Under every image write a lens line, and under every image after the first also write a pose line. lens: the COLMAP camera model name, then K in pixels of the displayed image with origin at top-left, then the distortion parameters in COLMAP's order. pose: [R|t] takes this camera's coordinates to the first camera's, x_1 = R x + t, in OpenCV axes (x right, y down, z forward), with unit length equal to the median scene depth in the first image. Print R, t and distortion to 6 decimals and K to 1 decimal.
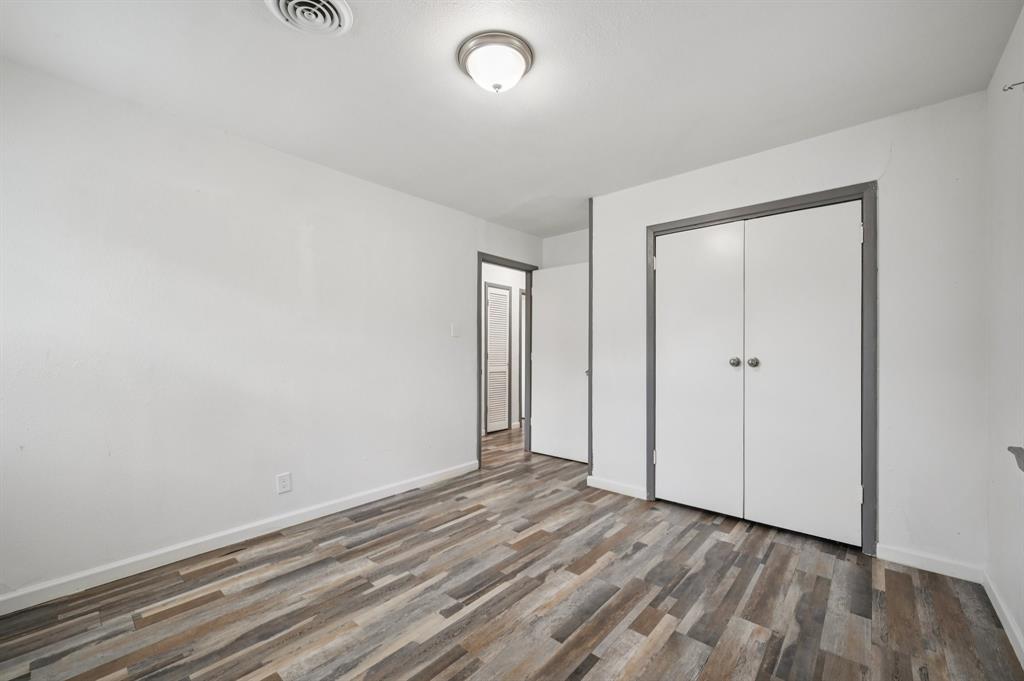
lens RADIAL K [[410.8, 0, 514.5], [0, 410.8, 352.1], [0, 0, 1]] dist [-0.001157, -0.000103]
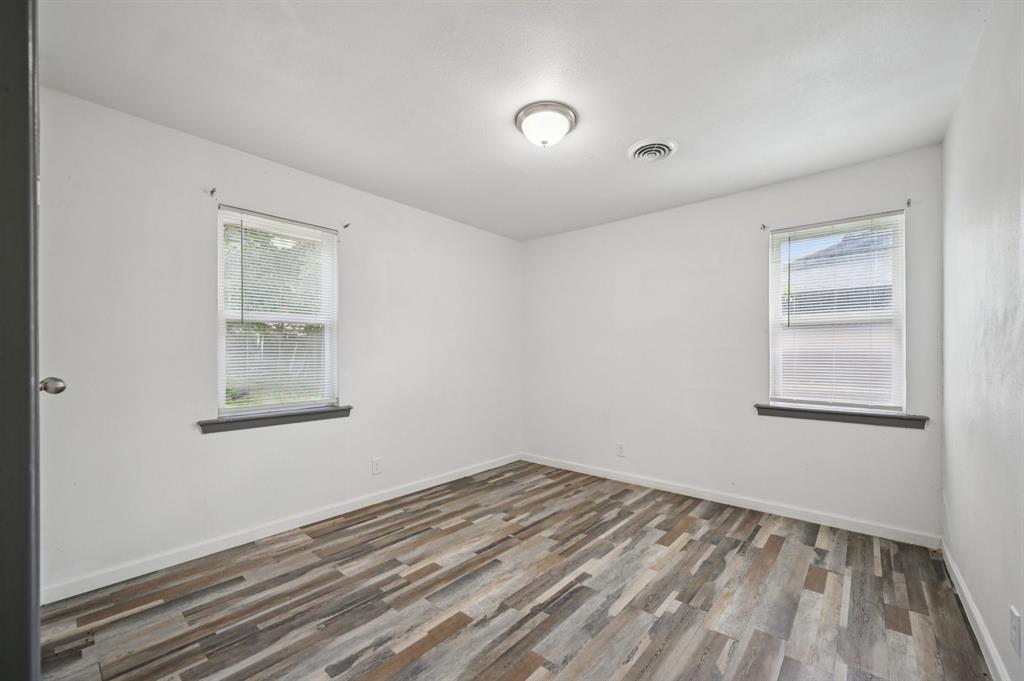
lens RADIAL K [[410.8, 0, 514.5], [0, 410.8, 352.1], [0, 0, 1]] dist [-0.001157, -0.000103]
pose [[-0.999970, 0.001870, -0.007482, 0.047514], [0.001898, 0.999991, -0.003826, -0.014319], [0.007475, -0.003840, -0.999965, 2.006959]]
